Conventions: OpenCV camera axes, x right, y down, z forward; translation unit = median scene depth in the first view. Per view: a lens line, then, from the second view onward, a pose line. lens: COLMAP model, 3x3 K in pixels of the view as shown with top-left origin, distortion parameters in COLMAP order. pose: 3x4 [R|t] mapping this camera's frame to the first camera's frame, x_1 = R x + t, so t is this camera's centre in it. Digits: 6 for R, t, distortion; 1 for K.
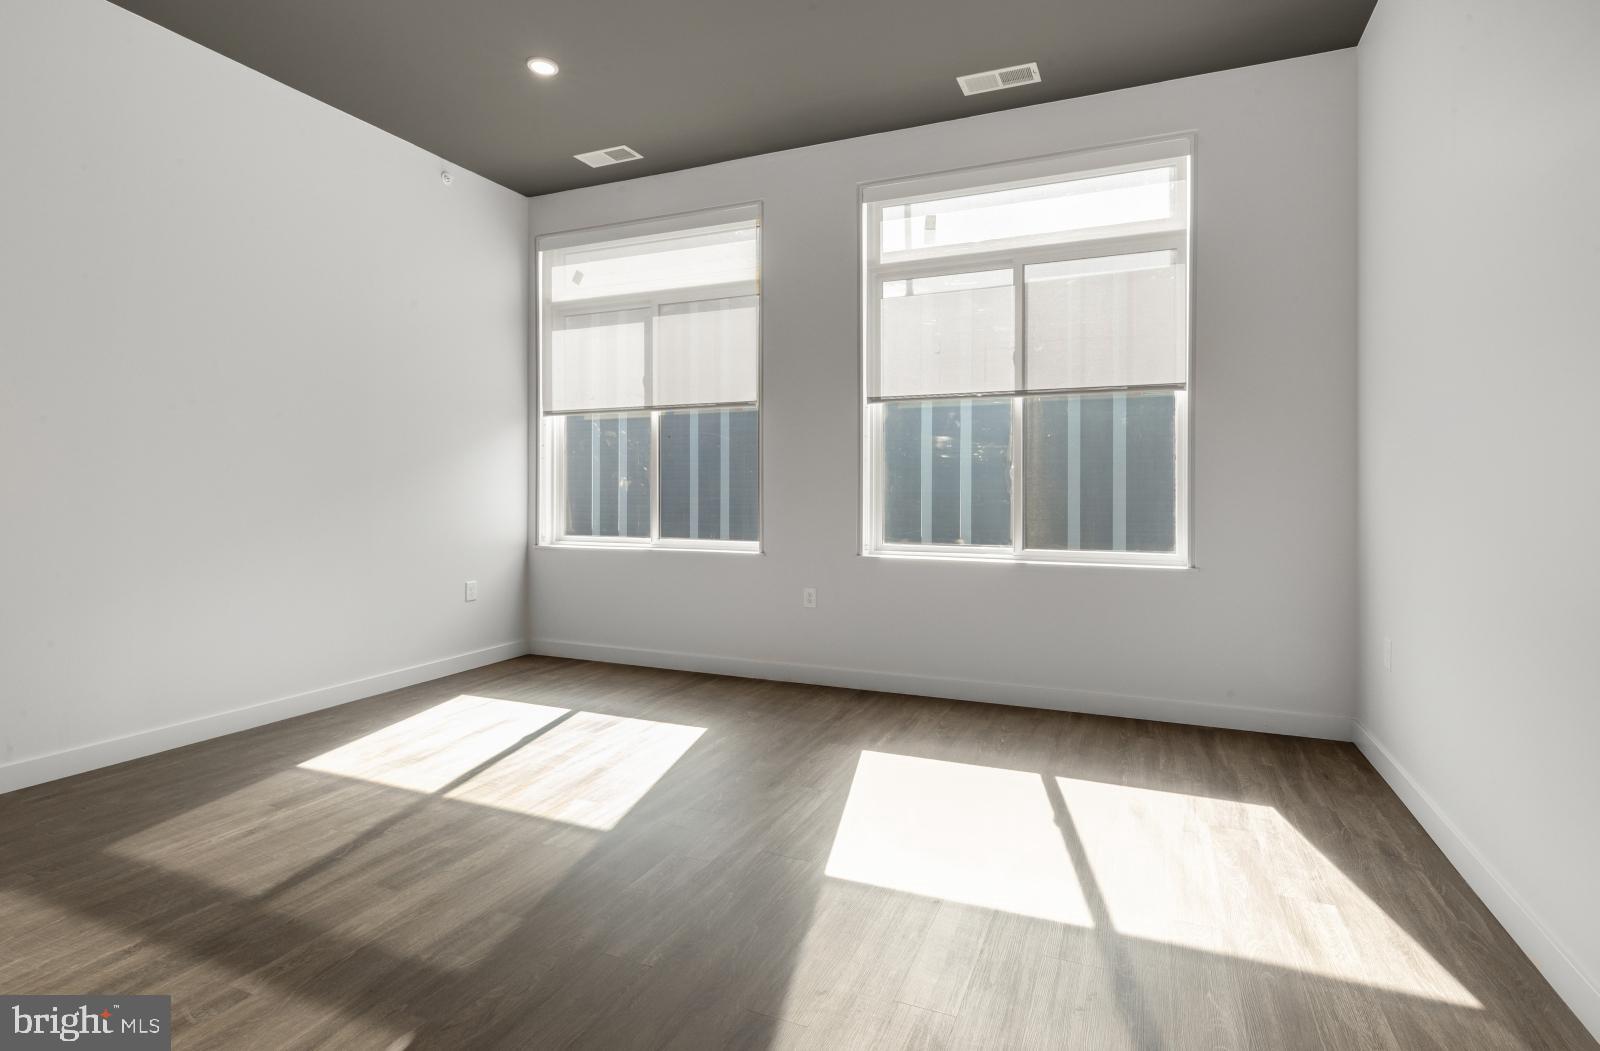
lens RADIAL K [[772.9, 0, 840.6], [0, 772.9, 491.5], [0, 0, 1]] dist [0.006985, 0.000302]
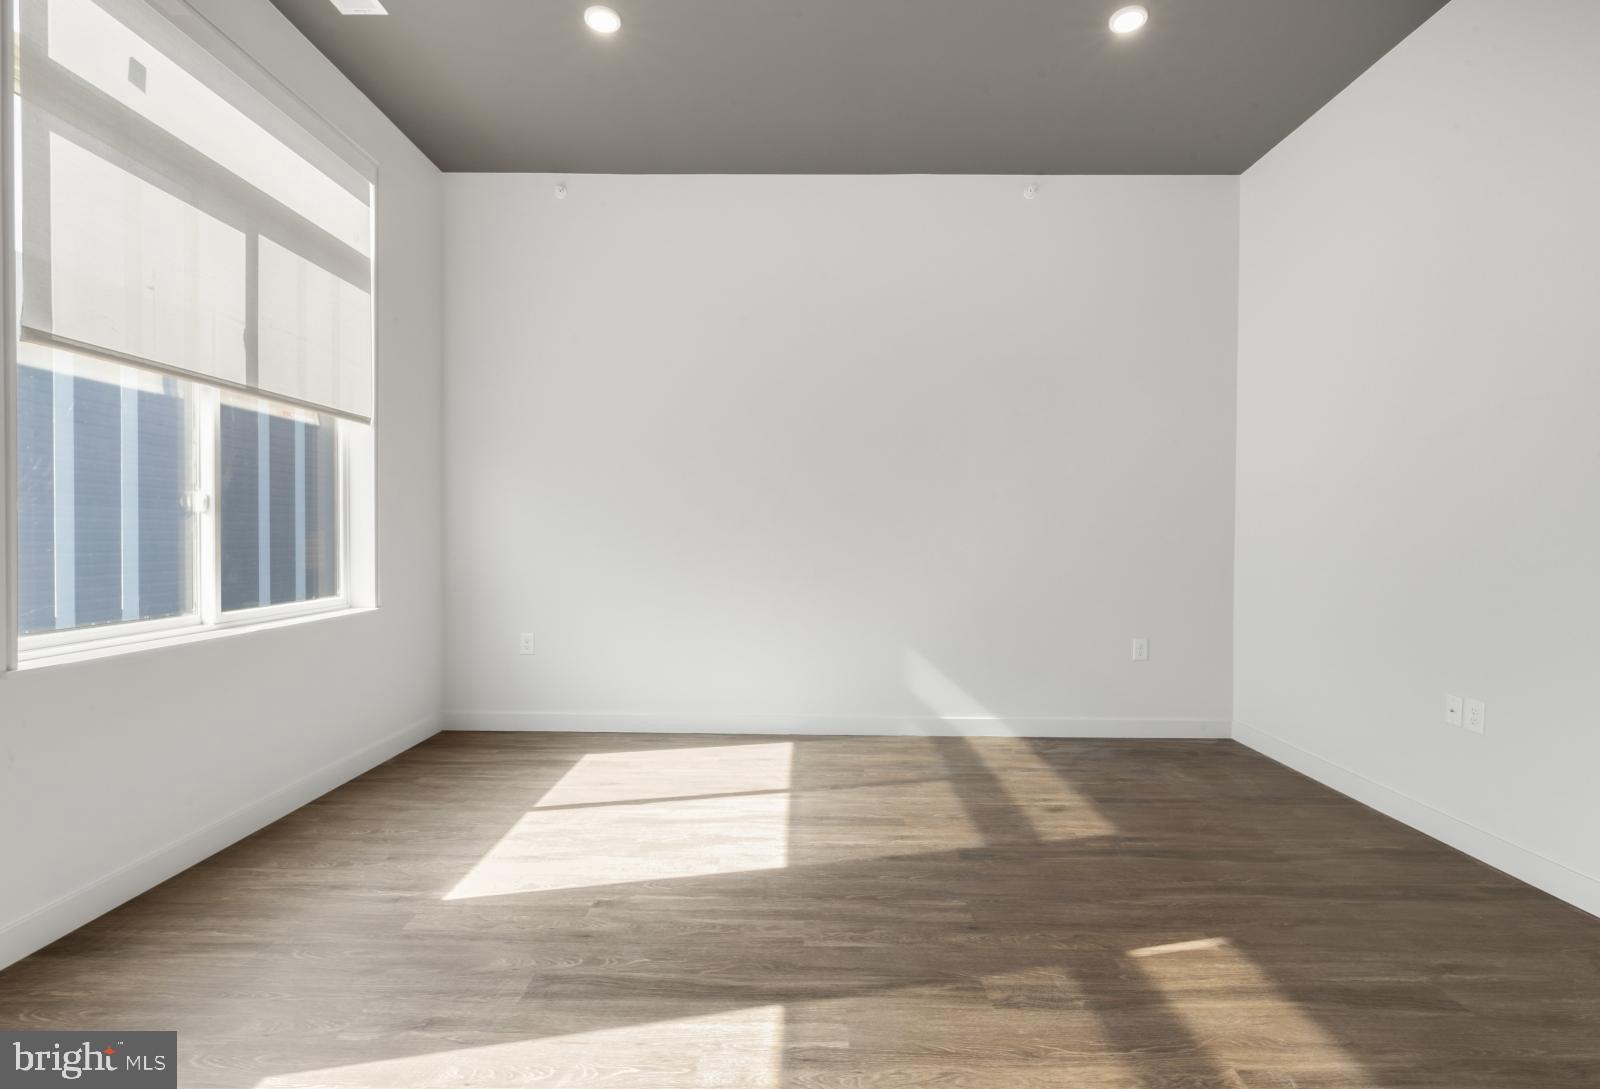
lens RADIAL K [[764.6, 0, 813.1], [0, 764.6, 548.6], [0, 0, 1]] dist [-0.004476, 0.000158]
pose [[-0.369873, -0.024773, 0.928752, -0.611021], [-0.005021, 0.999683, 0.024666, -0.002981], [-0.929069, 0.004460, -0.369880, 0.786776]]
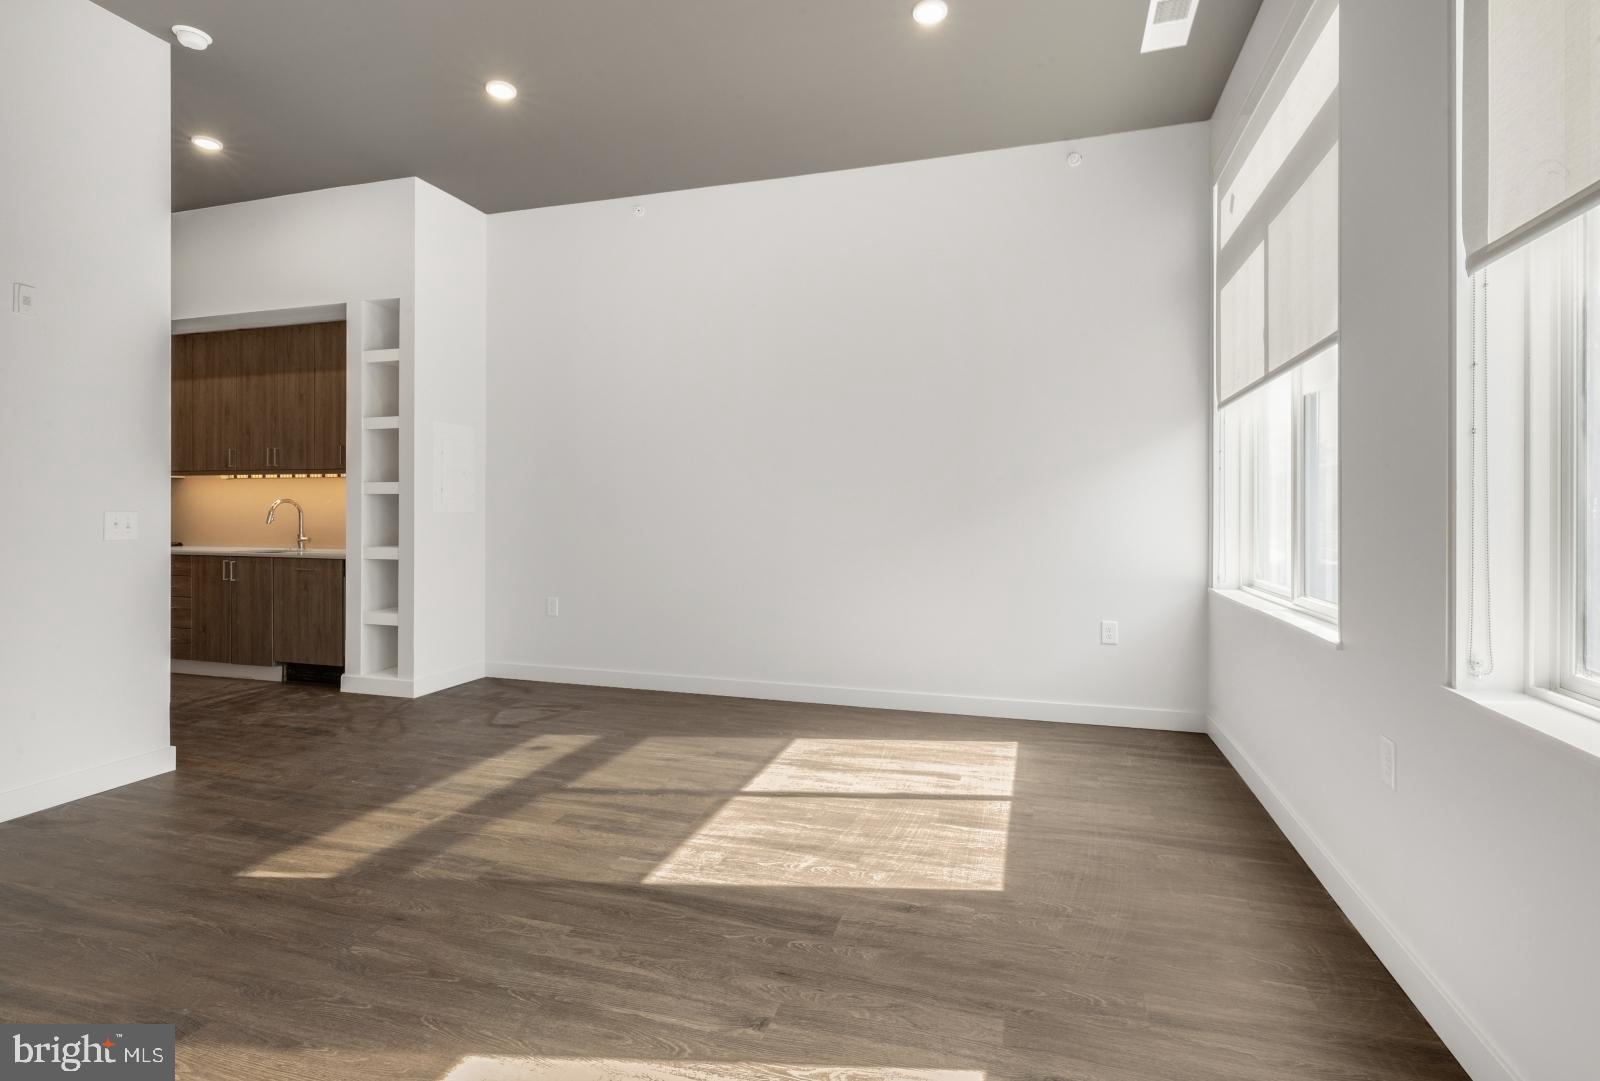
lens RADIAL K [[790.0, 0, 818.4], [0, 790.0, 519.6], [0, 0, 1]] dist [0.001323, 0.000281]
pose [[0.091626, 0.008350, -0.995758, 0.413588], [-0.007287, 0.999944, 0.007714, 0.000459], [0.995767, 0.006550, 0.091682, 0.714303]]
